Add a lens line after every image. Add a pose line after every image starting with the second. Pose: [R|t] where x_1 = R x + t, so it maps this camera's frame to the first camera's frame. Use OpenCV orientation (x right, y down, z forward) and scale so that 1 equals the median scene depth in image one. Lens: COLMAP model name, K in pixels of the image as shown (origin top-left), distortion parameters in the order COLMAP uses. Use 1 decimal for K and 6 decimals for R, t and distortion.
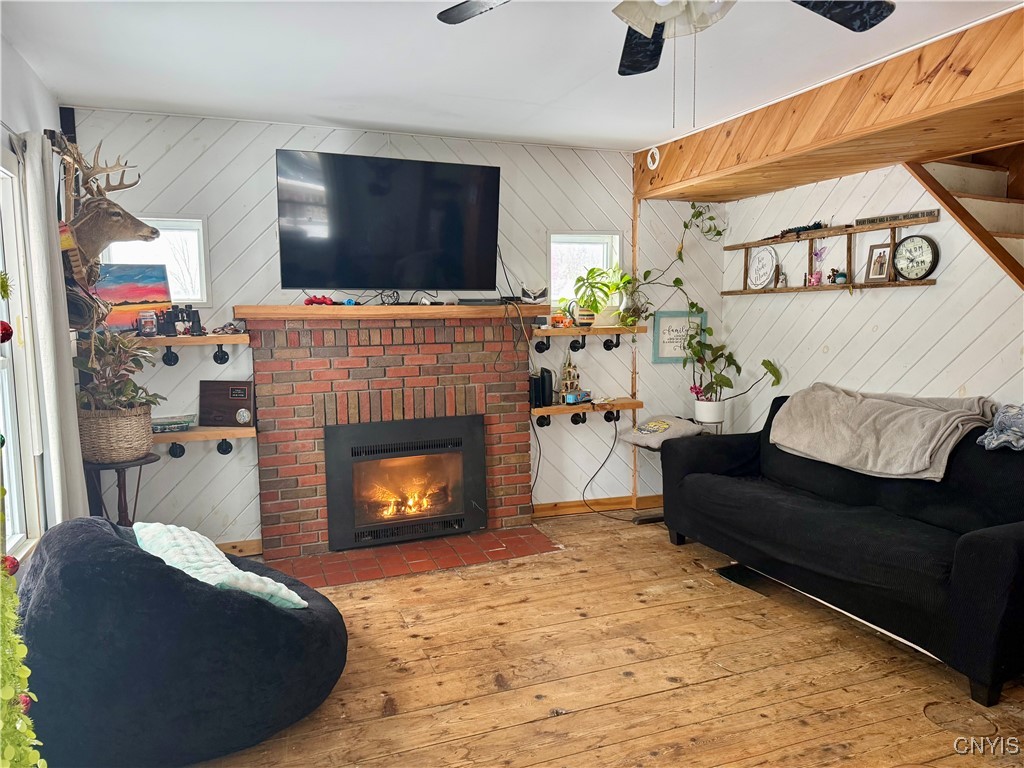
lens RADIAL K [[720.0, 0, 512.3], [0, 720.0, 384.2], [0, 0, 1]] dist [0.029740, -0.013447]
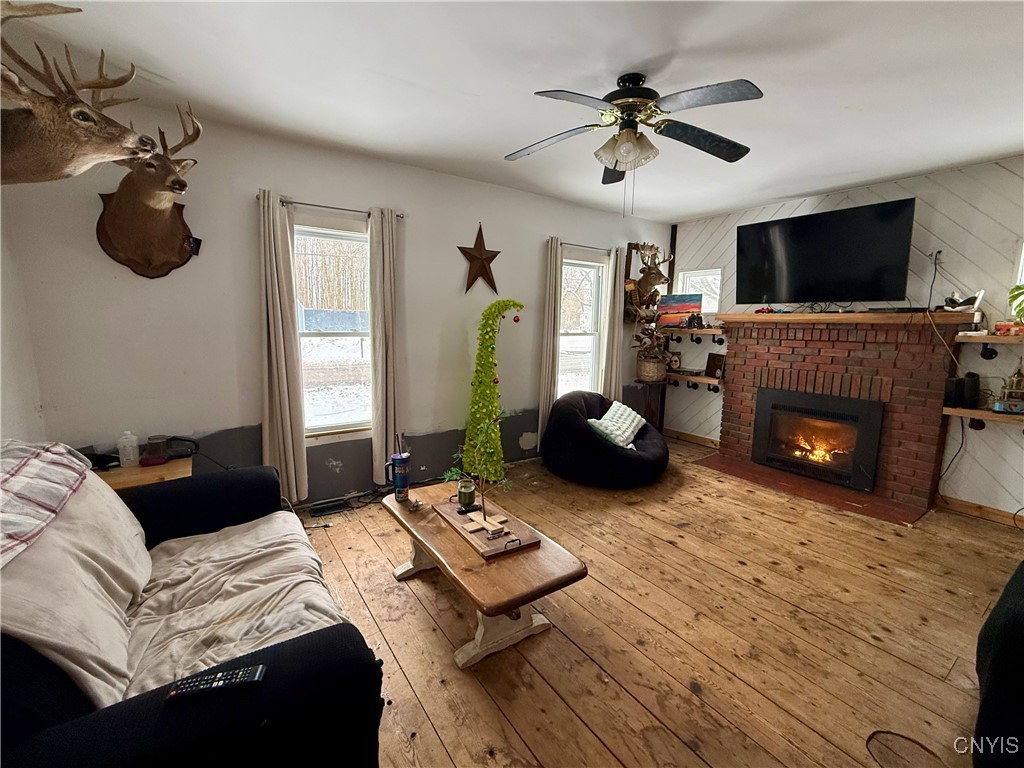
lens RADIAL K [[442.0, 0, 511.5], [0, 442.0, 384.3], [0, 0, 1]] dist [0.004165, 0.000318]
pose [[0.214451, 0.149674, -0.965199, 0.617567], [-0.120162, 0.984725, 0.126004, -0.007660], [0.969315, 0.088959, 0.229160, 0.222940]]
